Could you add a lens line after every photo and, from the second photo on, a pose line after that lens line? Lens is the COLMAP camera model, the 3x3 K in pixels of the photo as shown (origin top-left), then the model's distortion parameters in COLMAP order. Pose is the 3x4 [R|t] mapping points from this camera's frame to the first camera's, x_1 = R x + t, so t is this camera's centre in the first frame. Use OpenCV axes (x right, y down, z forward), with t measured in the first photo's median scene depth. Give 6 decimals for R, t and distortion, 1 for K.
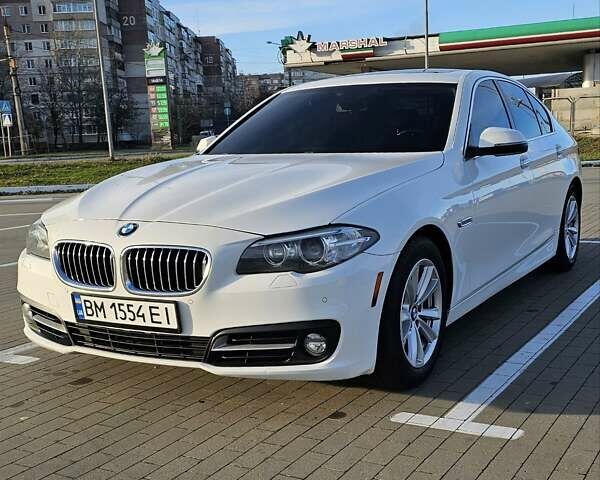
lens RADIAL K [[810.4, 0, 292.4], [0, 810.4, 262.4], [0, 0, 1]] dist [0.218470, -0.497771]
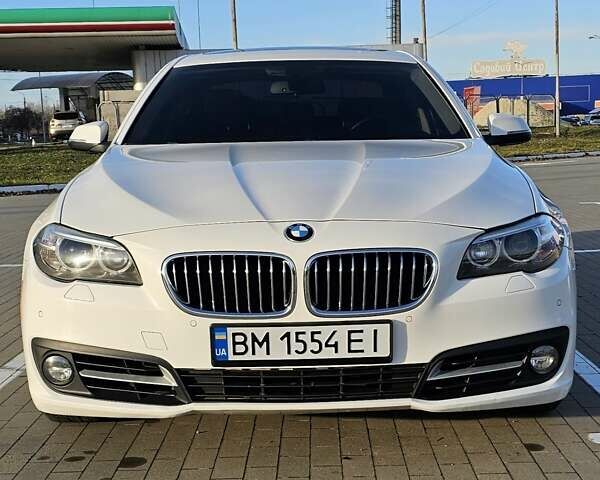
lens RADIAL K [[1039.2, 0, 300.0], [0, 1039.2, 240.0], [0, 0, 1]] dist [0.170389, -0.117999]
pose [[0.865007, -0.040903, 0.500089, -0.676475], [0.073209, 0.996294, -0.045143, 0.010137], [-0.496390, 0.075660, 0.864796, 0.179143]]
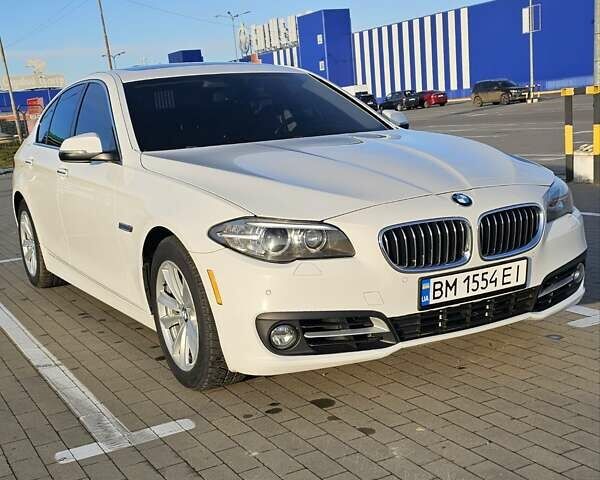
lens RADIAL K [[857.1, 0, 300.0], [0, 857.1, 240.0], [0, 0, 1]] dist [0.100476, -0.016708]
pose [[0.523493, -0.139215, 0.840580, -1.177490], [0.195565, 0.979855, 0.040488, -0.072495], [-0.829282, 0.143193, 0.540173, 0.611294]]
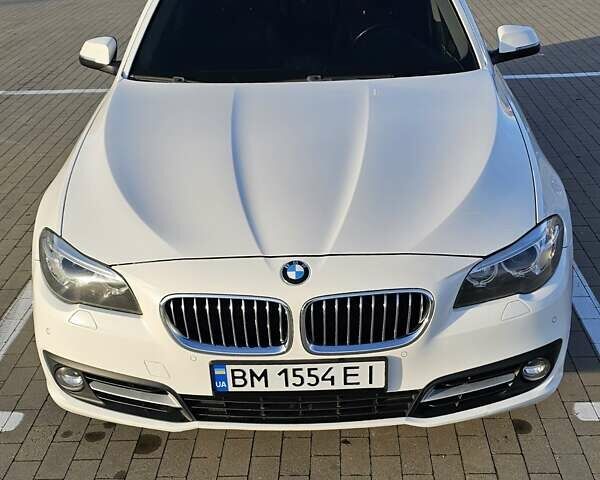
lens RADIAL K [[898.1, 0, 300.0], [0, 898.1, 240.0], [0, 0, 1]] dist [0.143849, -0.029118]
pose [[0.877907, -0.186907, 0.440846, -0.552367], [0.085420, 0.967034, 0.239892, -0.264227], [-0.471150, -0.172946, 0.864932, 0.297023]]
